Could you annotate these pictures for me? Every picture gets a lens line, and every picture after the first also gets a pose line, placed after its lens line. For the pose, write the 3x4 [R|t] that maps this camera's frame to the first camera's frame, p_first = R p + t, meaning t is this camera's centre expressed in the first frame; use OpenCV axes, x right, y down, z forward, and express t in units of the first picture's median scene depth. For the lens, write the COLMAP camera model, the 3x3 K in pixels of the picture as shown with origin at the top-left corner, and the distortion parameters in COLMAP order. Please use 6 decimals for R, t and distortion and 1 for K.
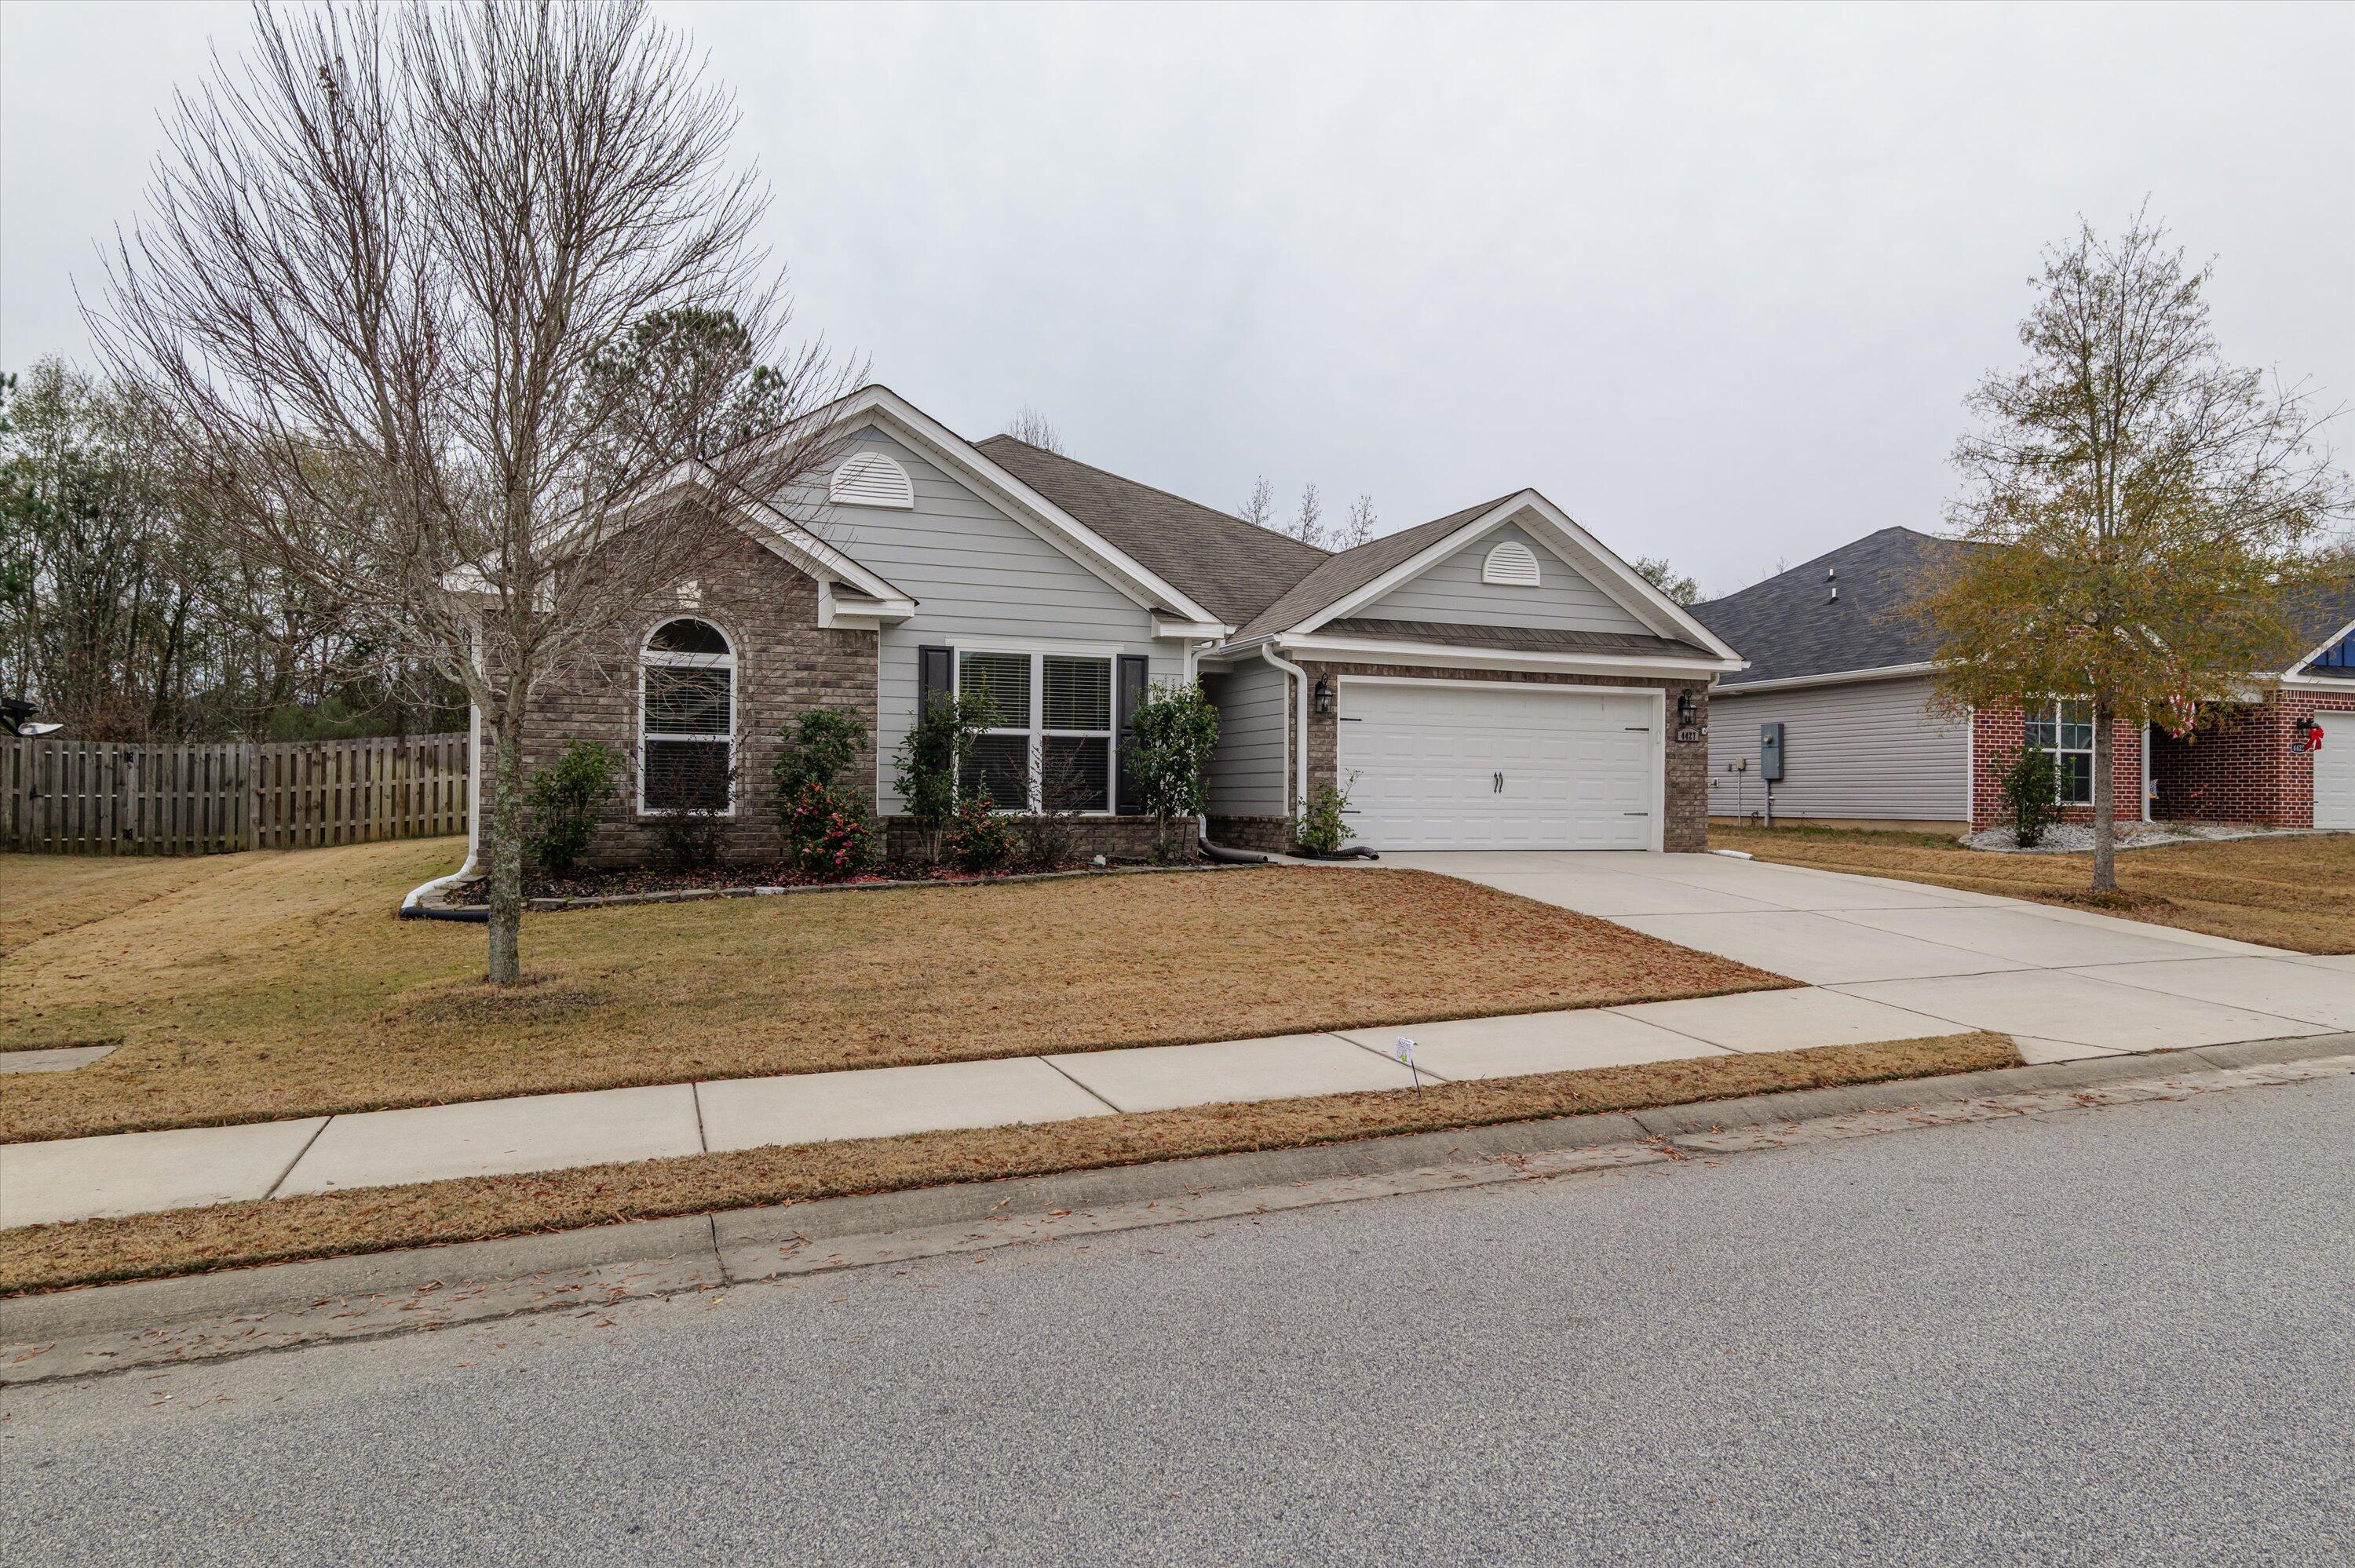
lens RADIAL K [[1352.3, 0, 1156.0], [0, 1352.3, 766.5], [0, 0, 1]] dist [0.000353, 0.005918]
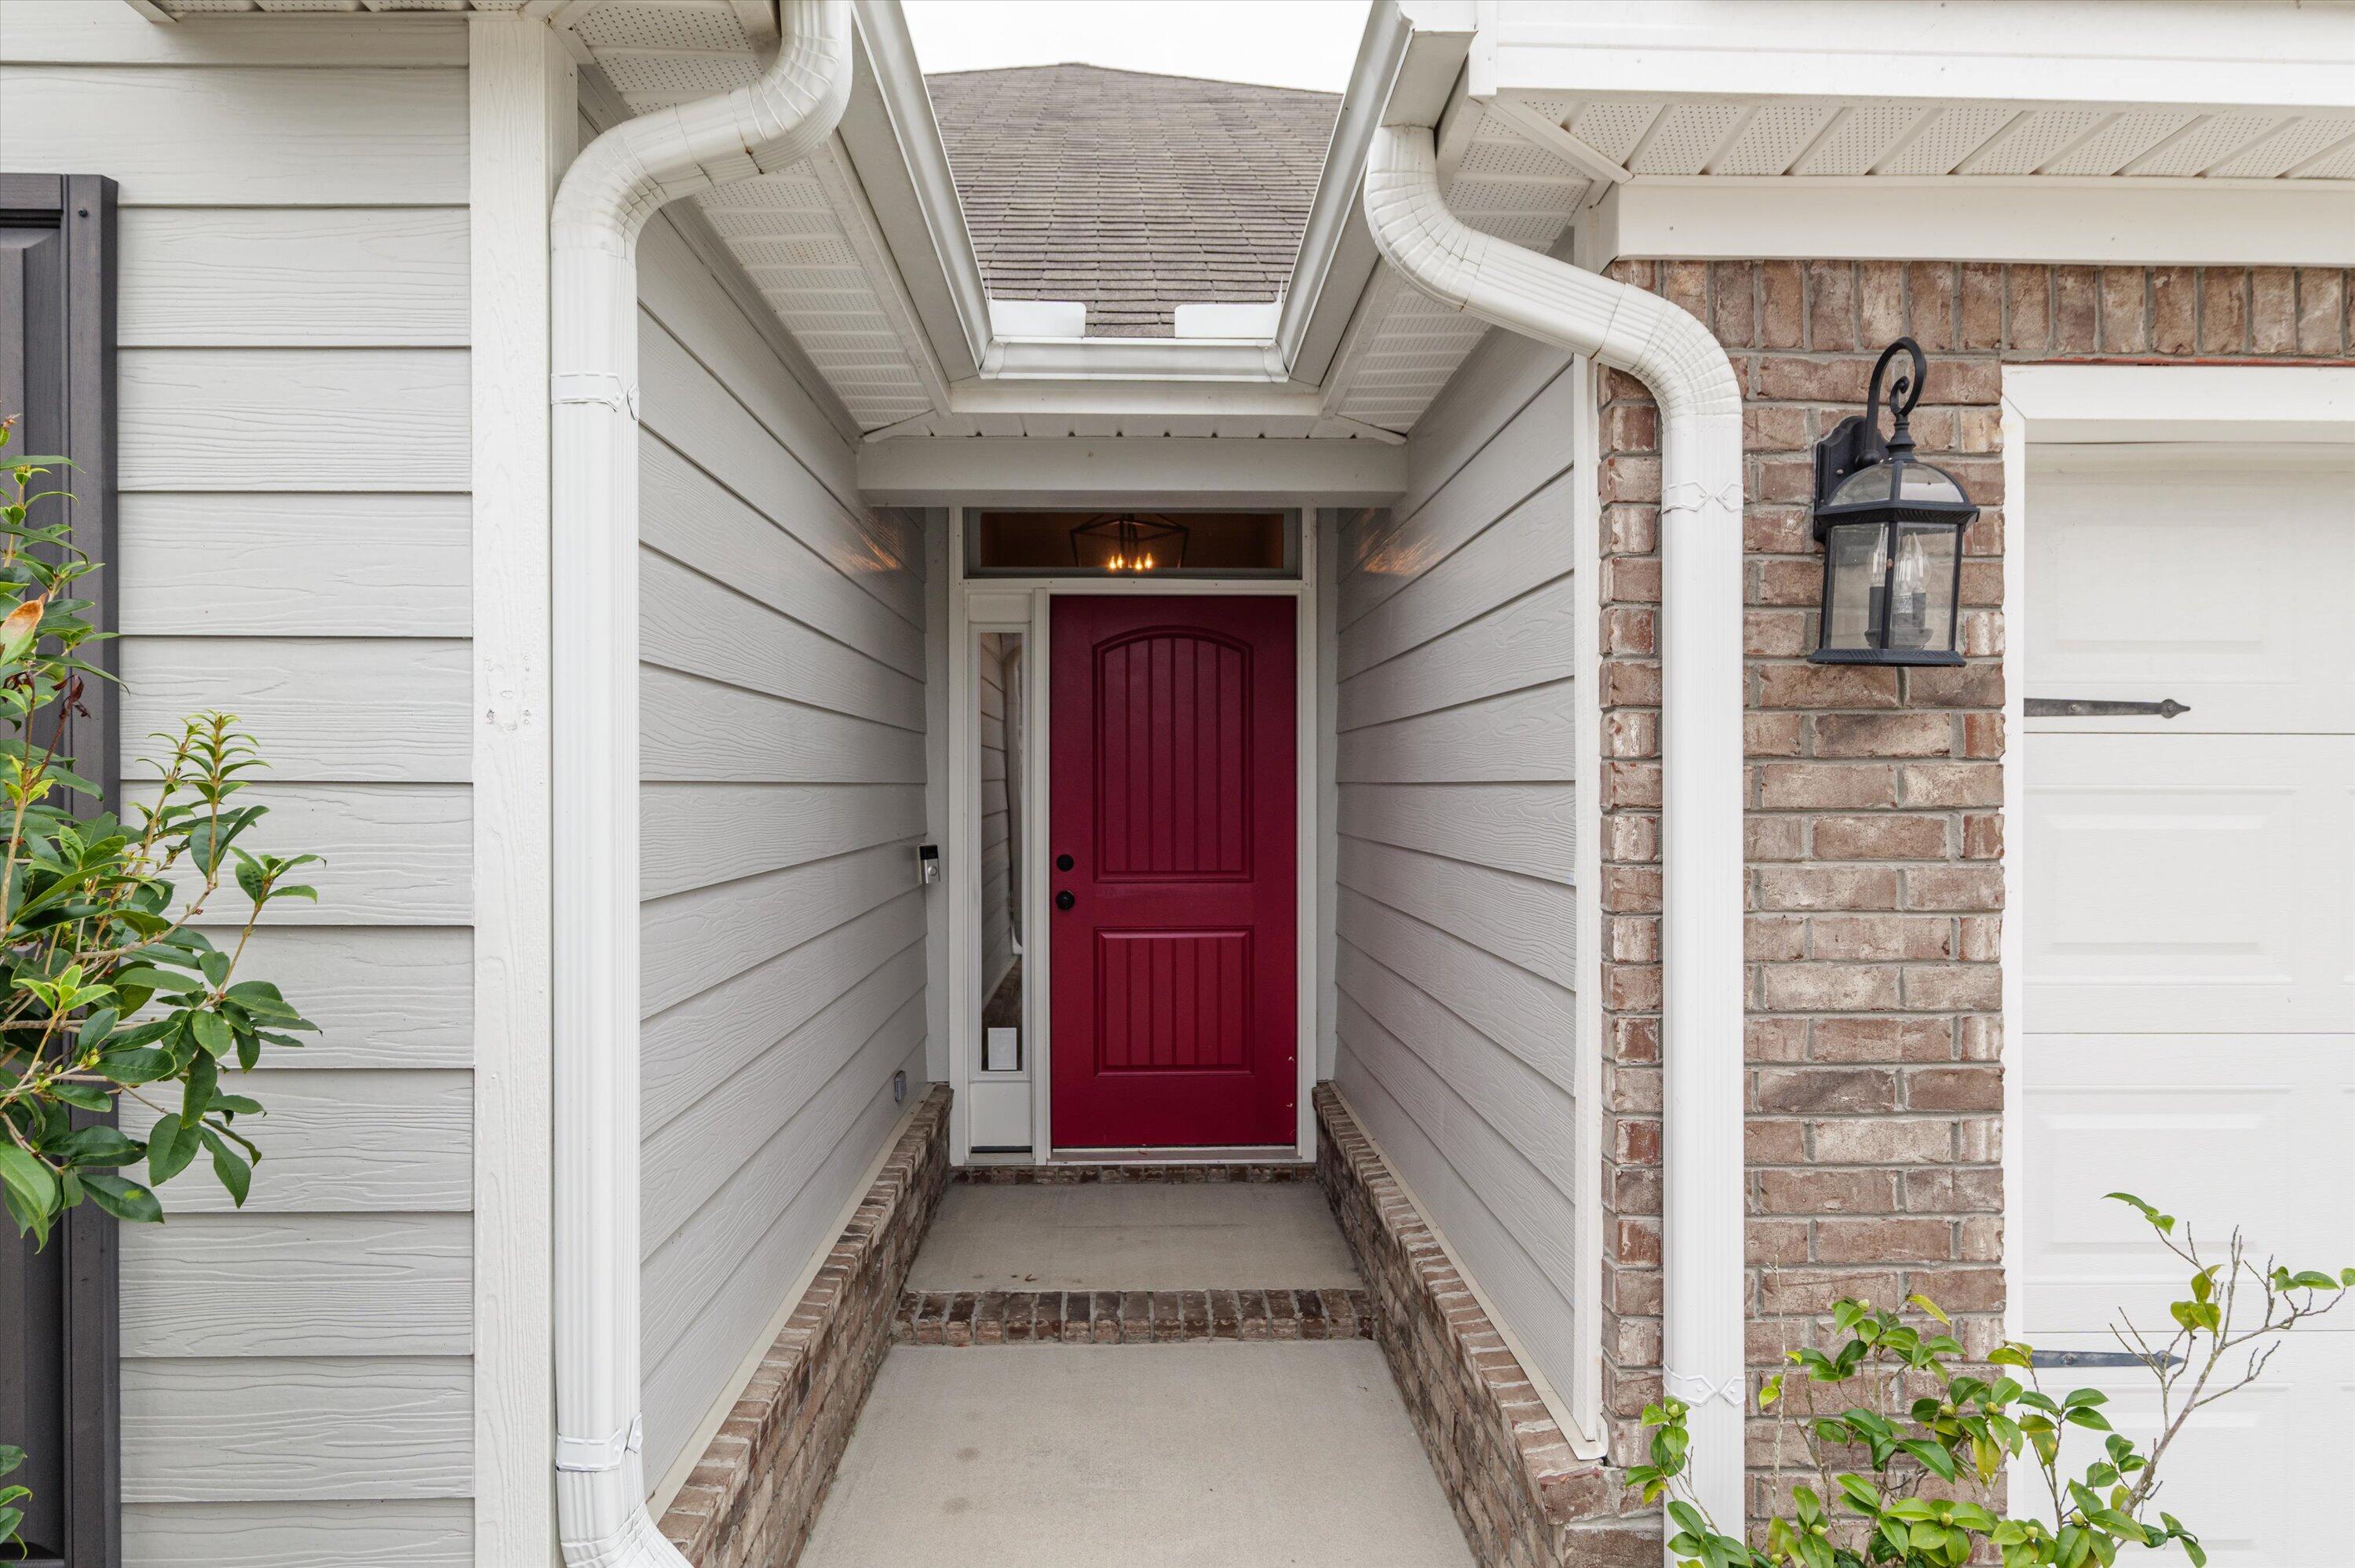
lens RADIAL K [[1588.2, 0, 1184.7], [0, 1588.2, 798.8], [0, 0, 1]] dist [0.006041, 0.002573]
pose [[0.954122, -0.009892, -0.299255, 0.108978], [0.016476, 0.999674, 0.019485, -0.031991], [0.298965, -0.023521, 0.953974, 0.864990]]
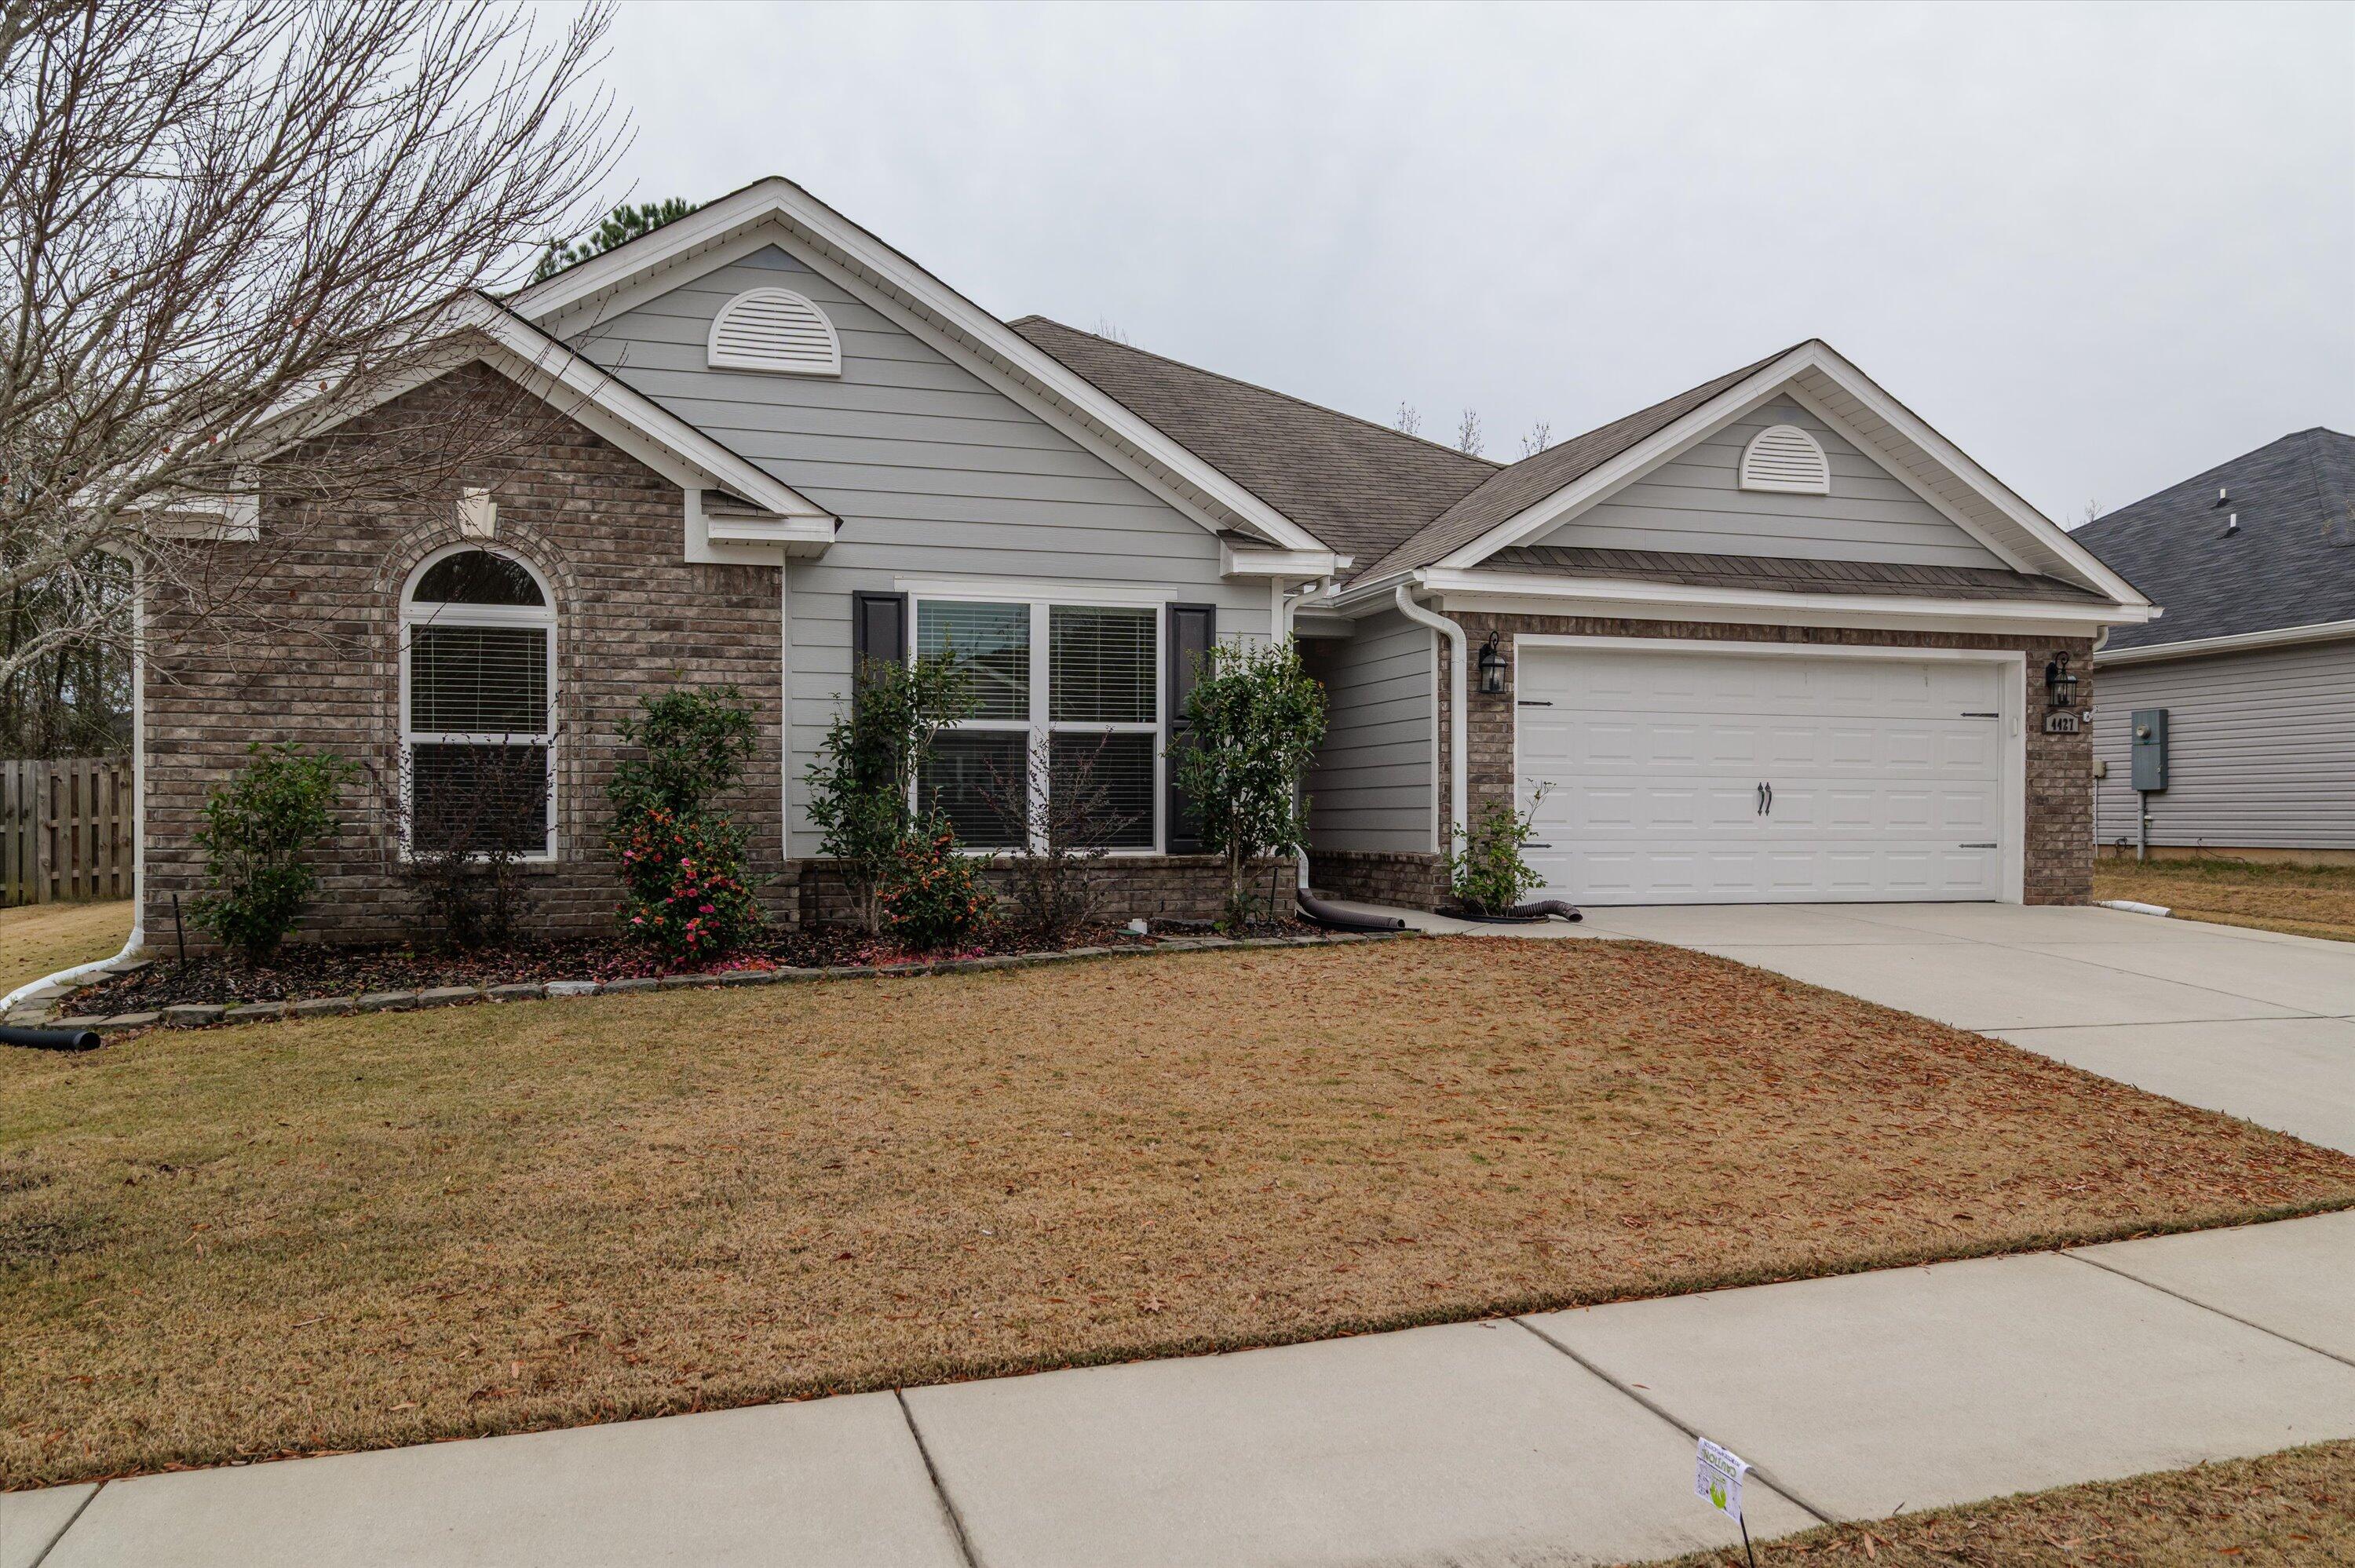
lens RADIAL K [[1644.1, 0, 1164.3], [0, 1644.1, 808.7], [0, 0, 1]] dist [-0.001899, 0.010609]
pose [[0.997443, -0.007795, -0.071043, 0.023589], [0.008984, 0.999824, 0.016443, 0.001305], [0.070902, -0.017039, 0.997338, 0.211697]]
